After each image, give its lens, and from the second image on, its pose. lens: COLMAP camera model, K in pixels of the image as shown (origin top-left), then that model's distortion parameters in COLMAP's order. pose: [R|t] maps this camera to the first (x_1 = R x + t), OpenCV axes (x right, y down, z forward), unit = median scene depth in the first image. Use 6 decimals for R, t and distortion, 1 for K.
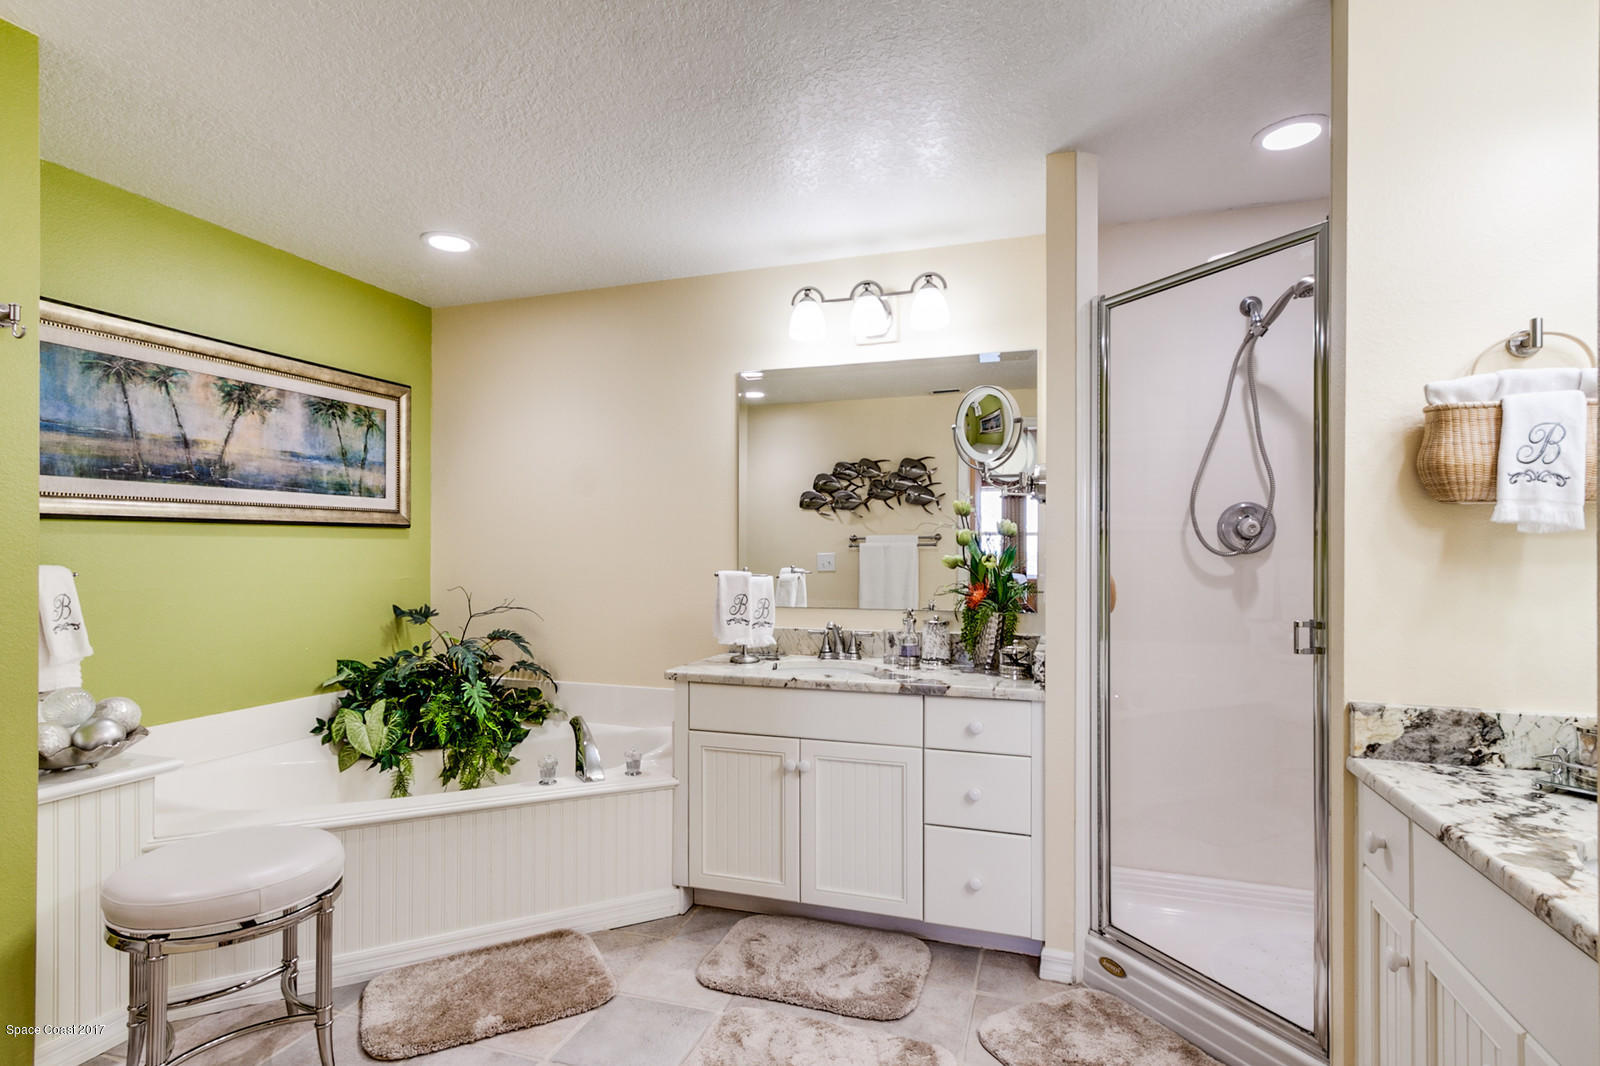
lens RADIAL K [[735.1, 0, 794.8], [0, 735.1, 564.0], [0, 0, 1]] dist [0.000044, -0.000122]
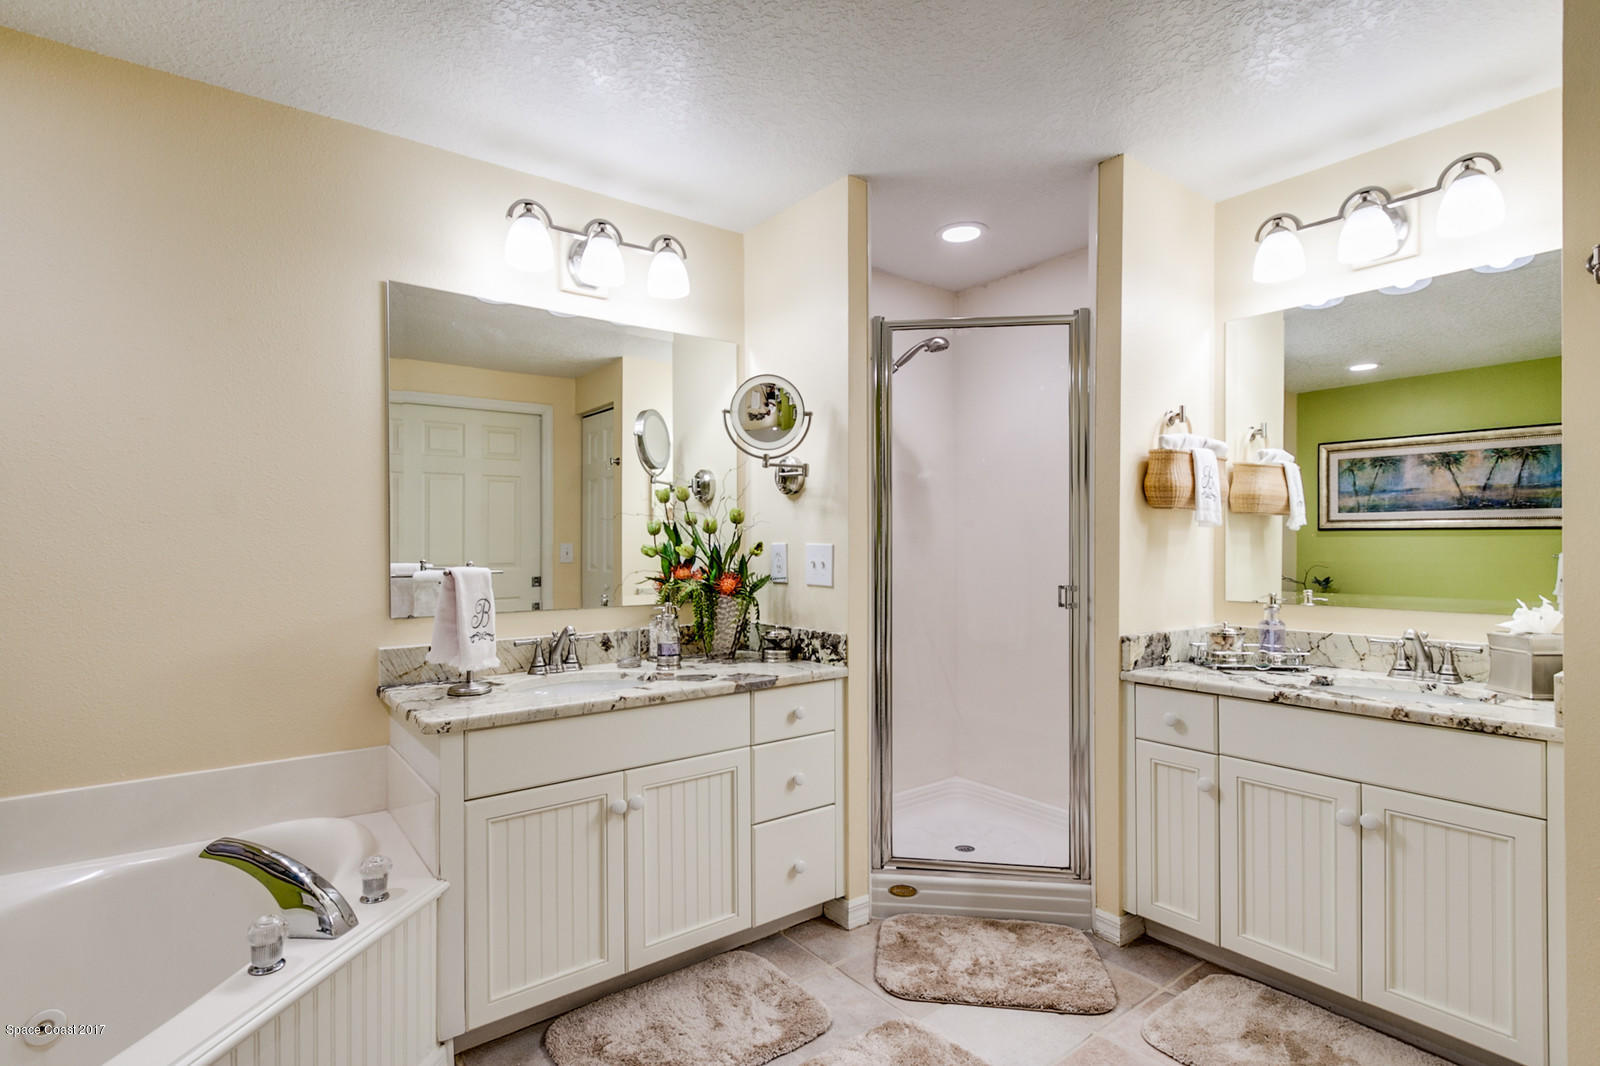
lens RADIAL K [[735.1, 0, 794.8], [0, 735.1, 564.0], [0, 0, 1]] dist [0.000044, -0.000122]
pose [[0.603688, -0.023987, 0.796860, -0.556193], [0.016235, 0.999710, 0.017793, -0.000543], [-0.797055, 0.002196, 0.603902, 0.392143]]
